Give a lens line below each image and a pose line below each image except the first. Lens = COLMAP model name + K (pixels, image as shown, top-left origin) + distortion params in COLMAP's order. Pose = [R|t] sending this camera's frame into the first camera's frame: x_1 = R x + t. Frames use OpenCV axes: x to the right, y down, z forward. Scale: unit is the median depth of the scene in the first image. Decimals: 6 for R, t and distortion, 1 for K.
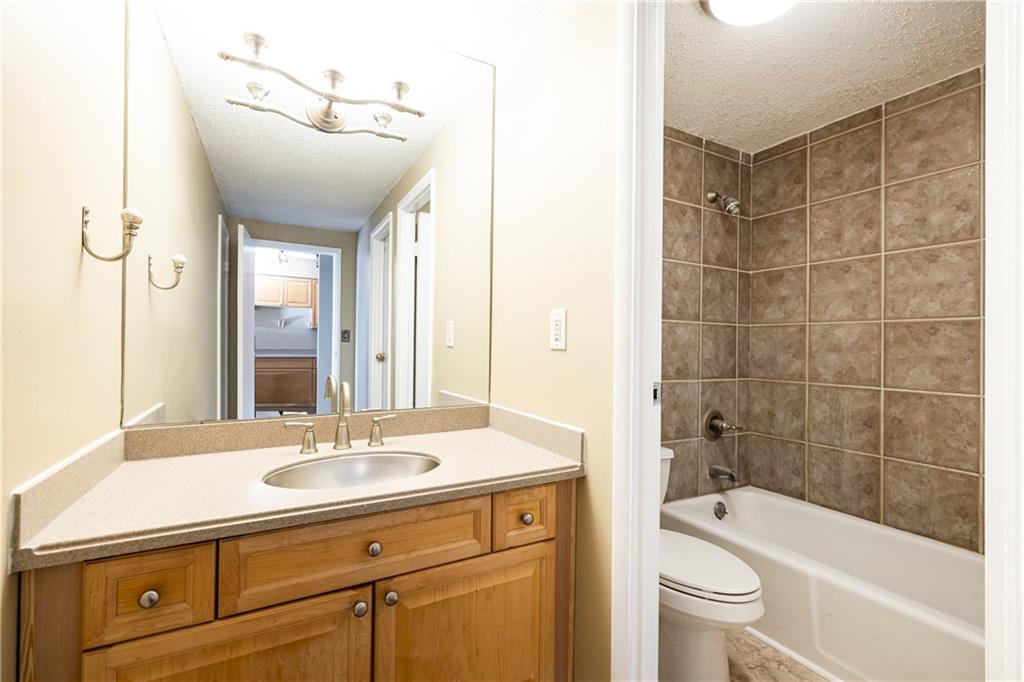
lens RADIAL K [[446.0, 0, 512.0], [0, 446.0, 341.0], [0, 0, 1]] dist [0.001589, -0.000255]
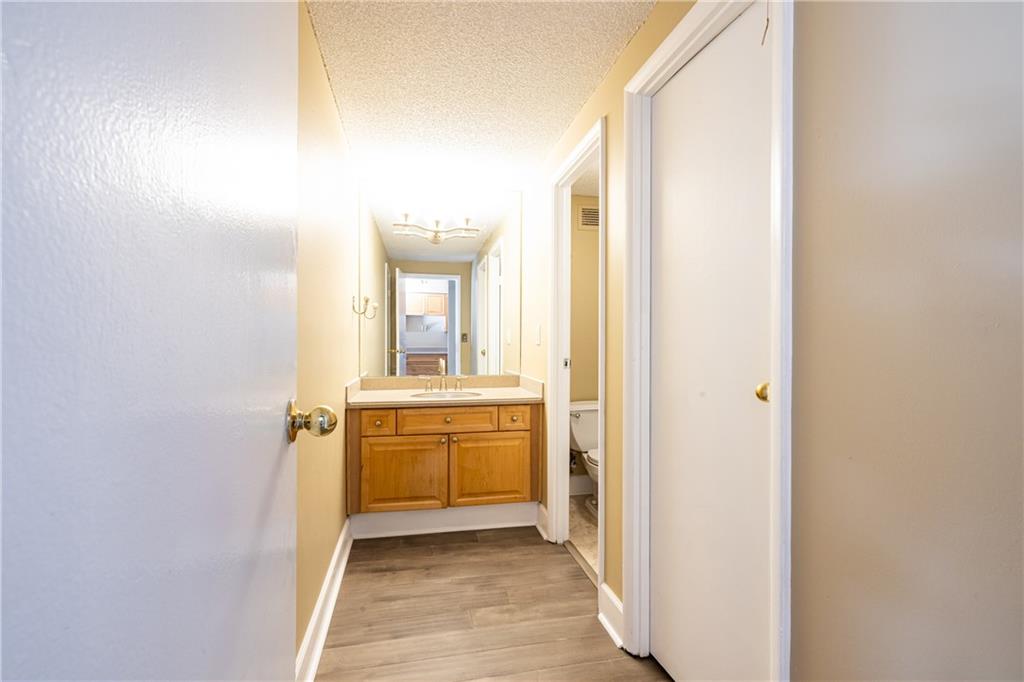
lens RADIAL K [[435.3, 0, 515.9], [0, 435.3, 340.6], [0, 0, 1]] dist [0.000364, 0.000117]
pose [[0.962248, -0.010675, -0.271963, 0.623199], [0.011016, 0.999939, -0.000273, 0.000643], [0.271950, -0.002733, 0.962308, -1.090635]]
